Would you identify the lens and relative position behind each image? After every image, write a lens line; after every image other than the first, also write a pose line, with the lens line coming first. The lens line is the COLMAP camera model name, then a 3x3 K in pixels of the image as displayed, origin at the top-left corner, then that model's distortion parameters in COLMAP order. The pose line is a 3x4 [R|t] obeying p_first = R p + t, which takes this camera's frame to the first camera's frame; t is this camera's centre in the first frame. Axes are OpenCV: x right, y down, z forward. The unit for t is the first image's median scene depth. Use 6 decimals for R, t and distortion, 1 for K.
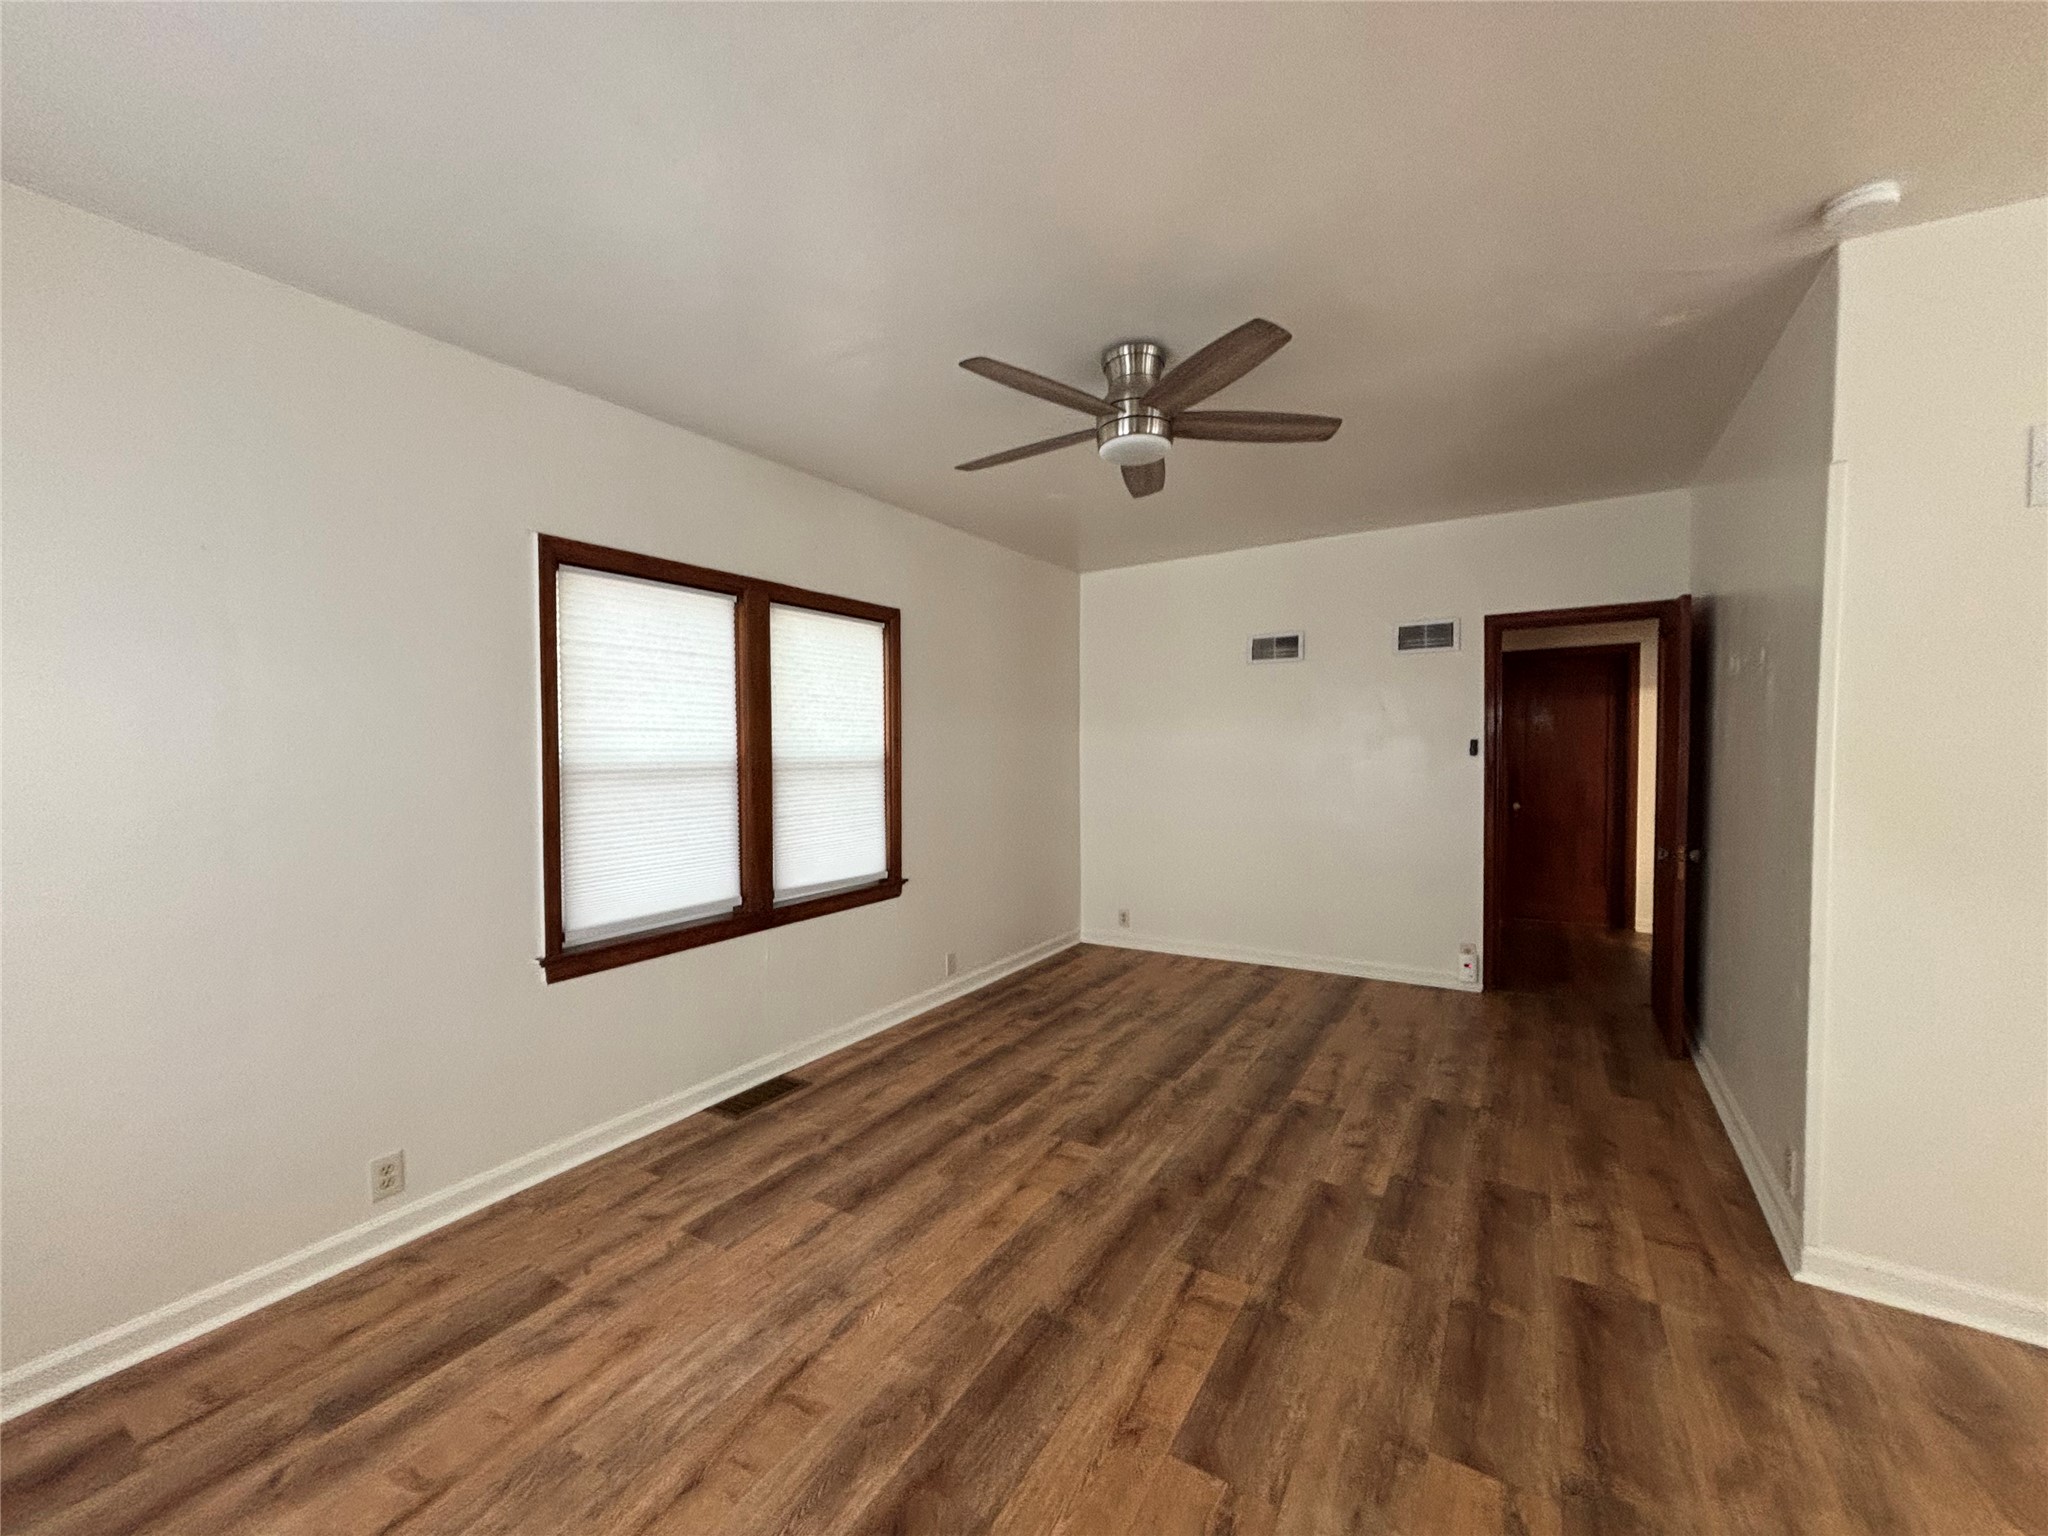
lens RADIAL K [[822.3, 0, 1026.9], [0, 822.3, 767.1], [0, 0, 1]] dist [-0.000194, 0.000668]
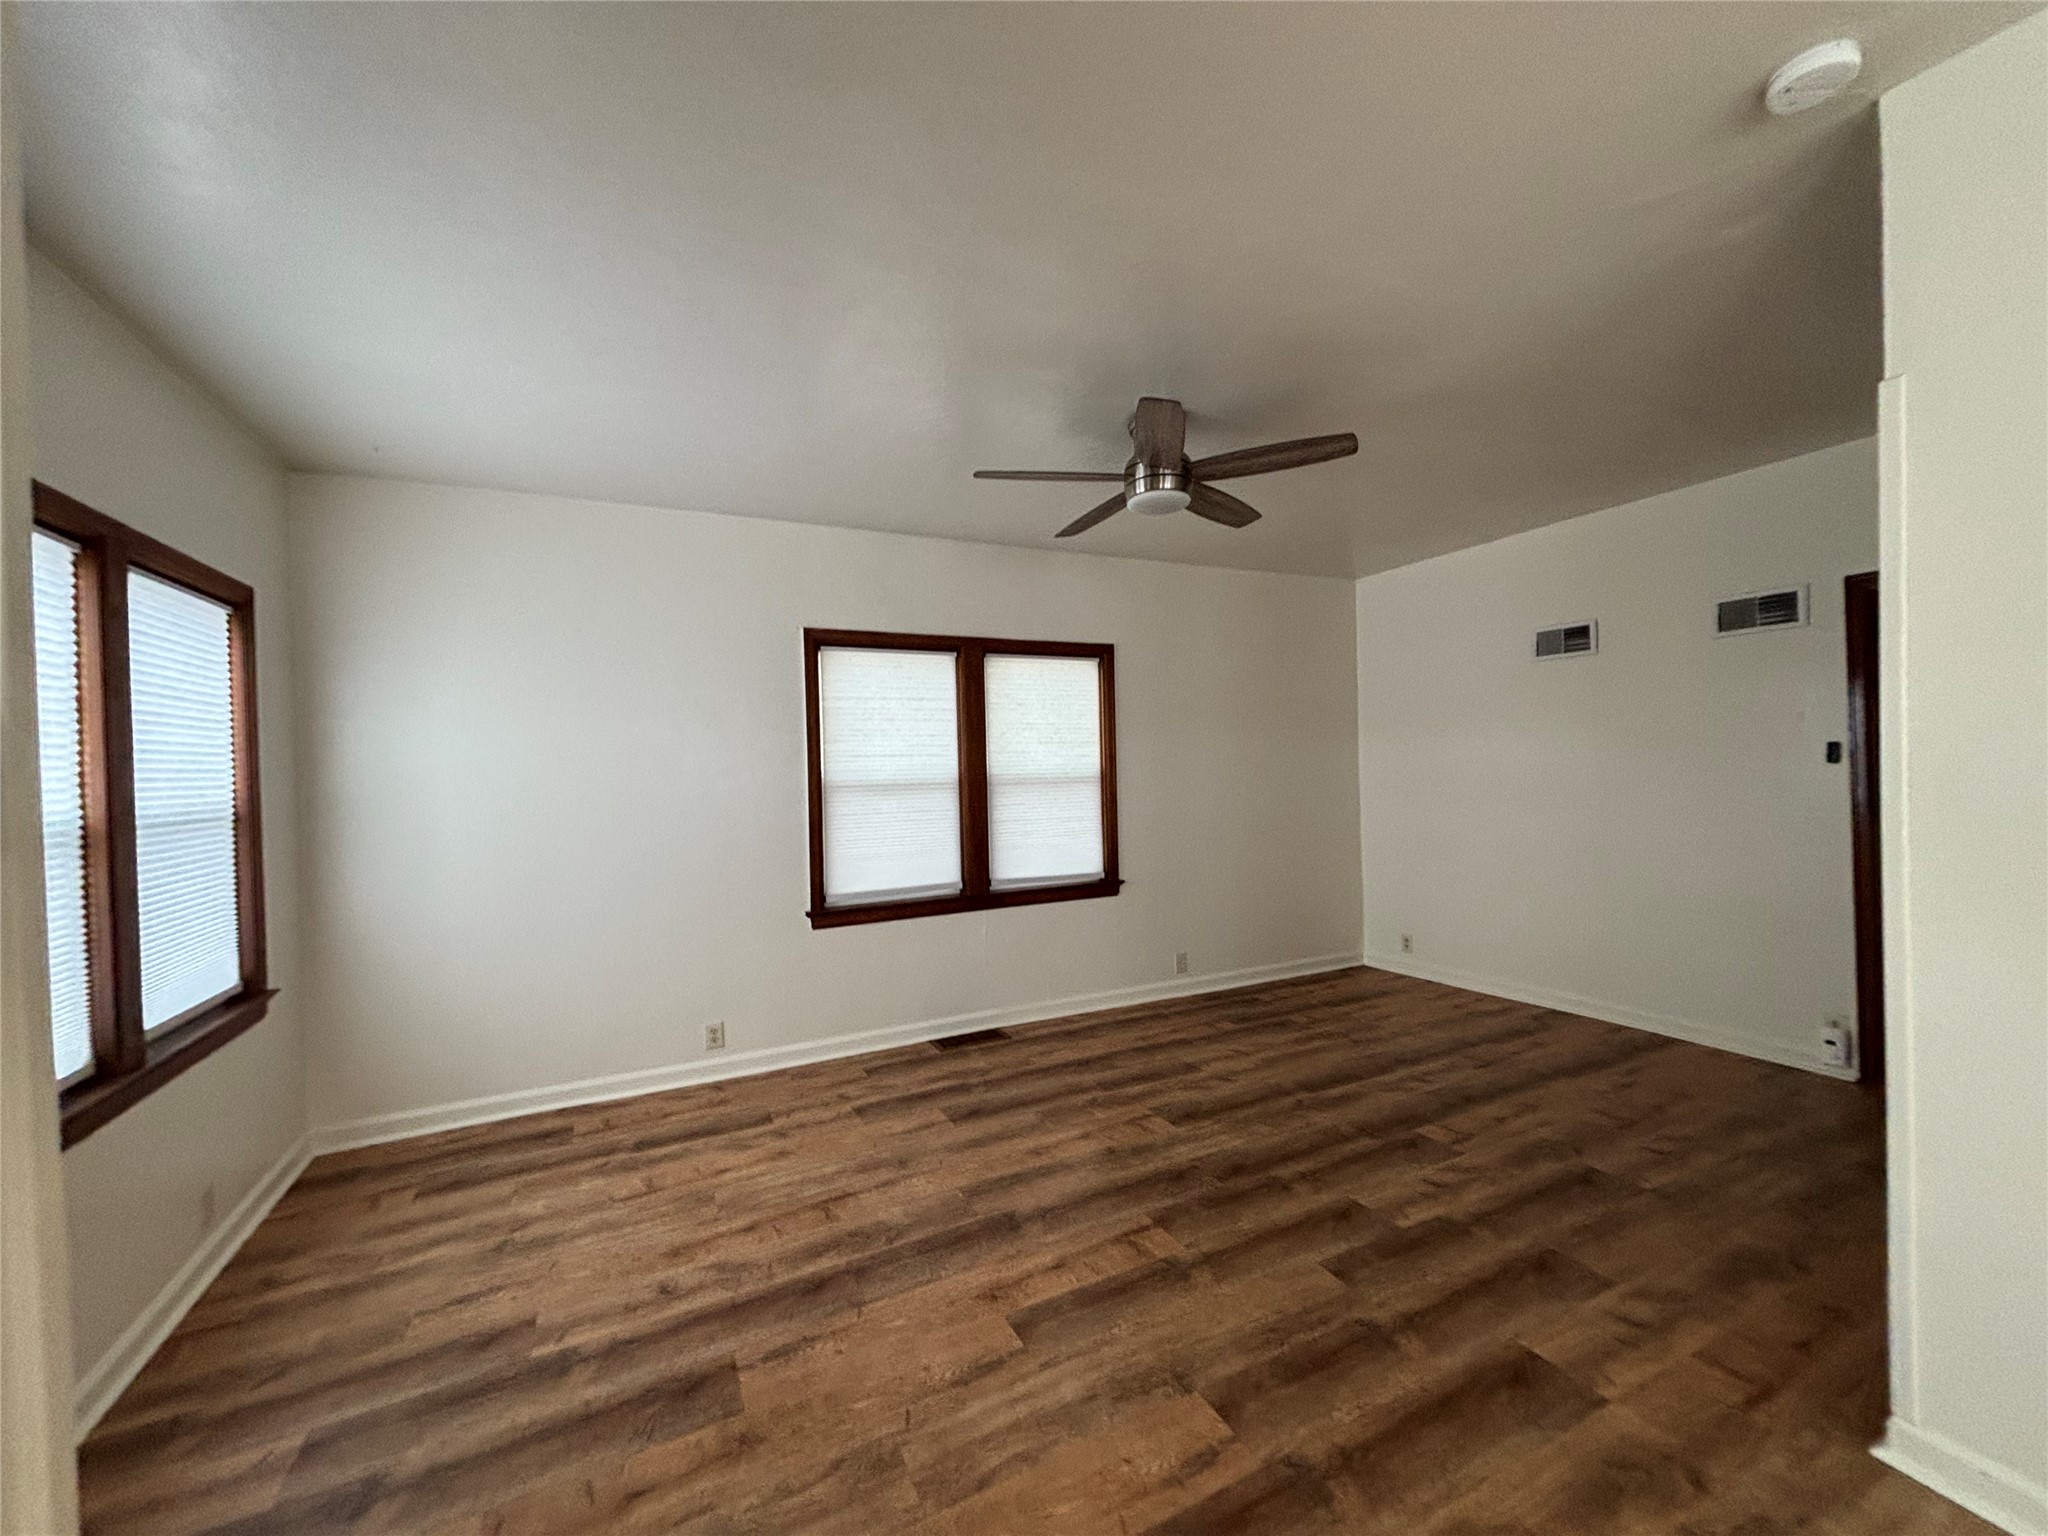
lens RADIAL K [[817.9, 0, 1023.4], [0, 817.9, 762.2], [0, 0, 1]] dist [-0.000839, -0.000338]
pose [[0.846821, -0.017233, -0.531598, 0.517782], [0.004532, 0.999672, -0.025187, 0.001338], [0.531858, 0.018920, 0.846622, -0.047270]]
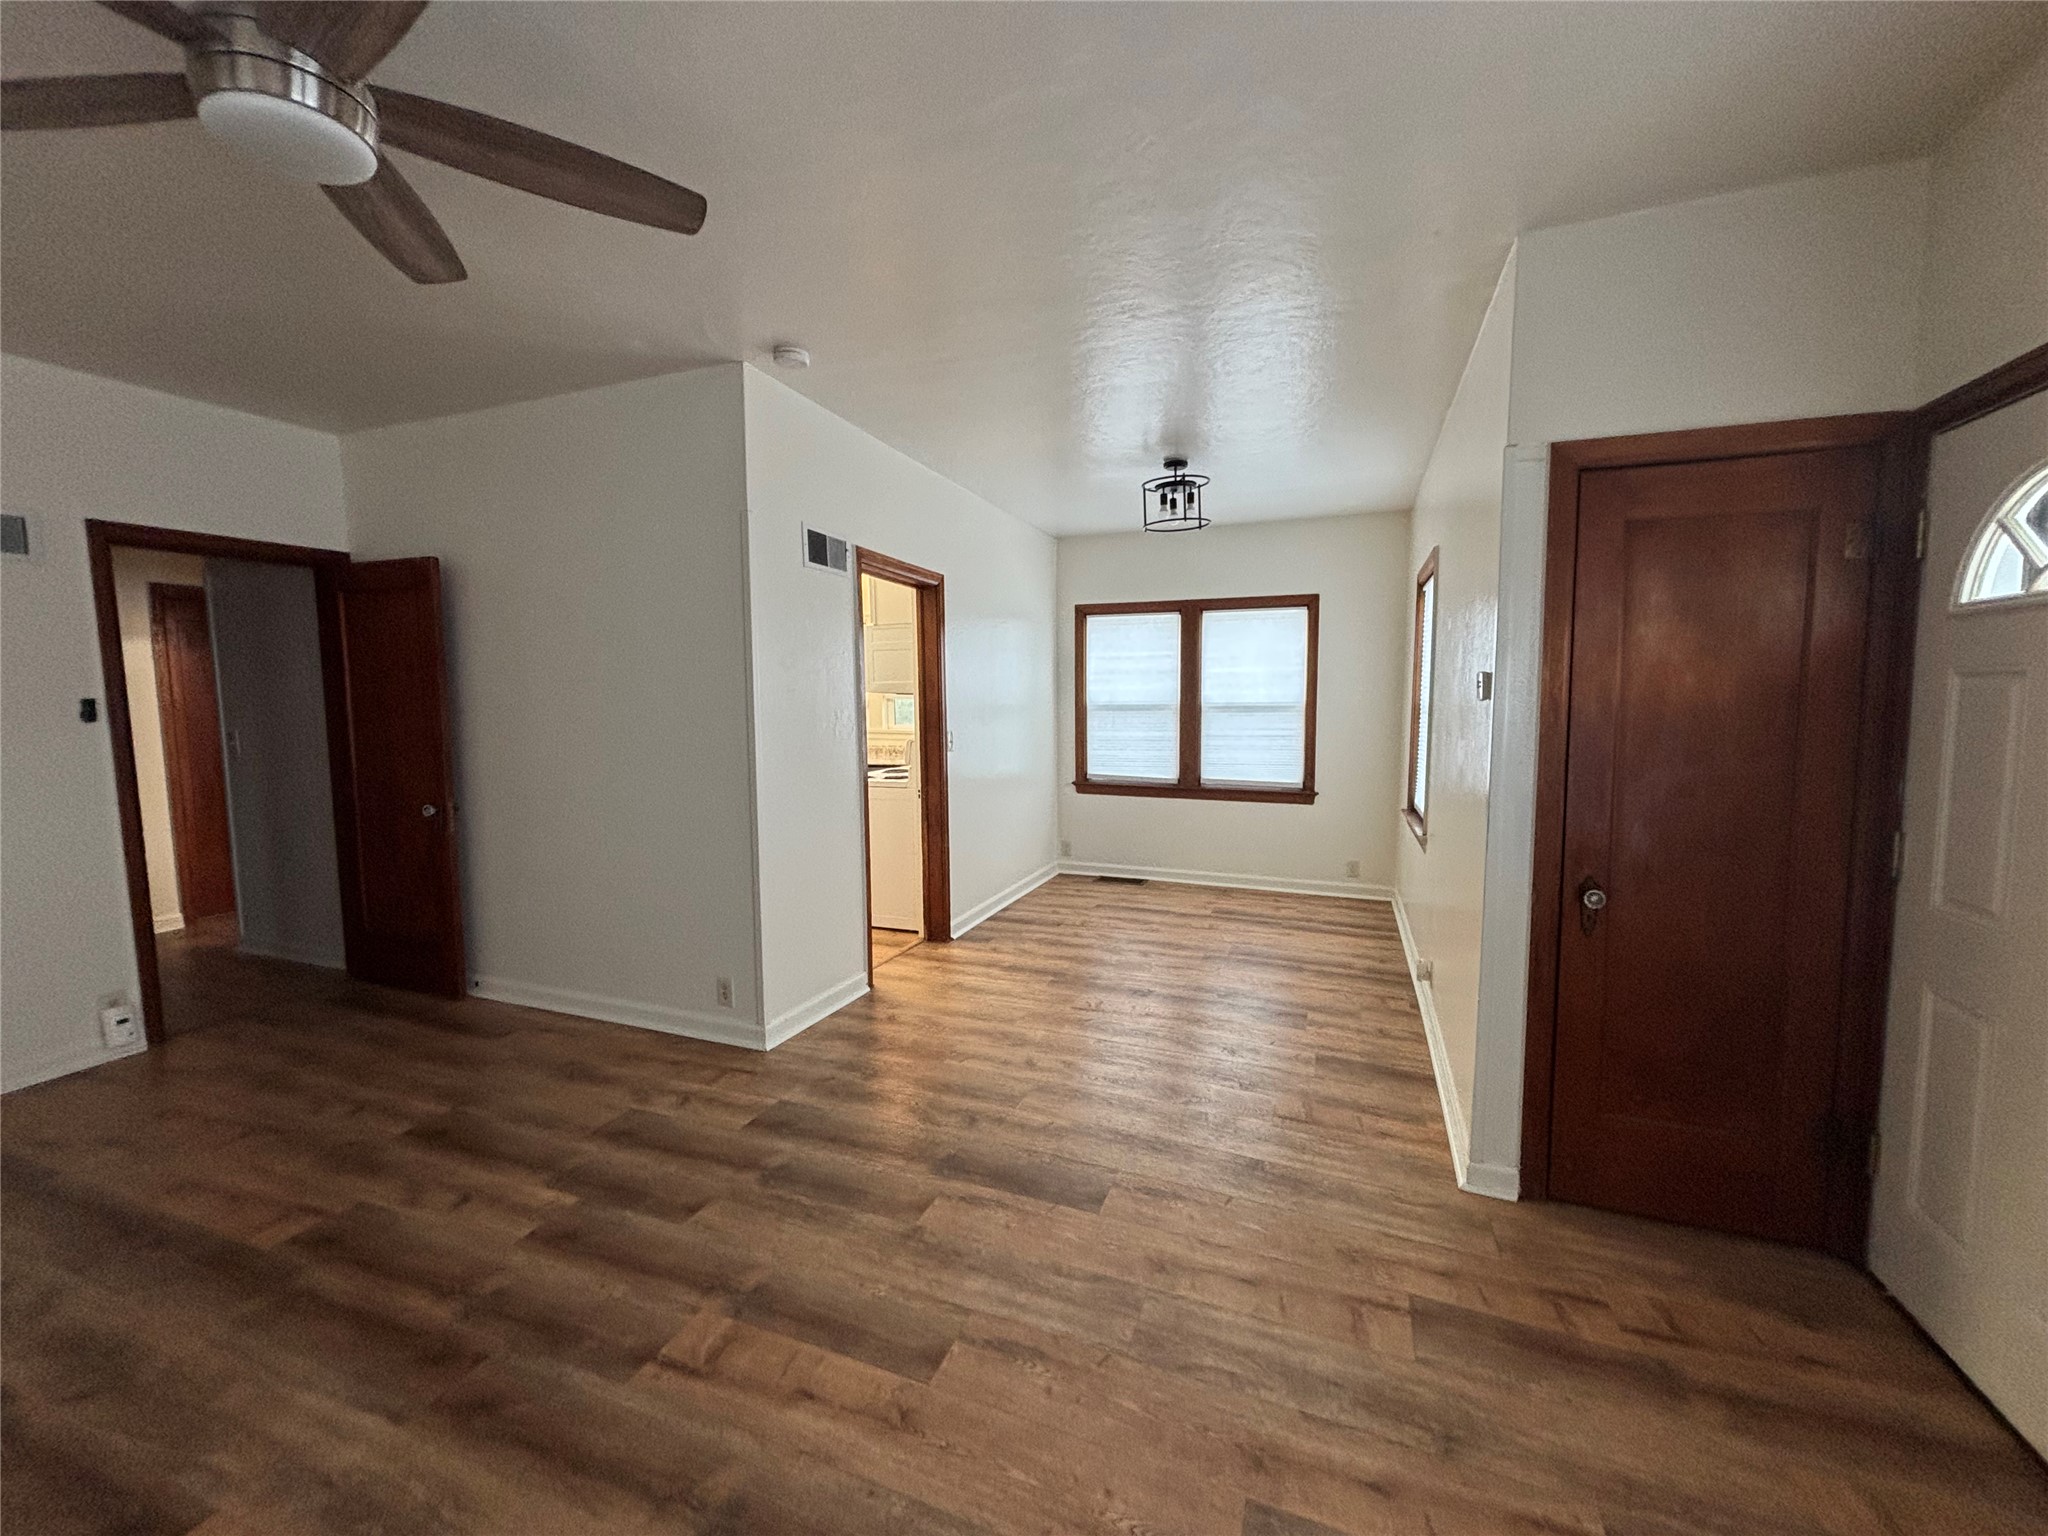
lens RADIAL K [[822.3, 0, 1026.9], [0, 822.3, 767.1], [0, 0, 1]] dist [-0.000194, 0.000668]
pose [[-0.189305, -0.077937, 0.978820, -0.464366], [0.037474, 0.995545, 0.086516, -0.011161], [-0.981203, 0.053059, -0.185542, 0.597458]]
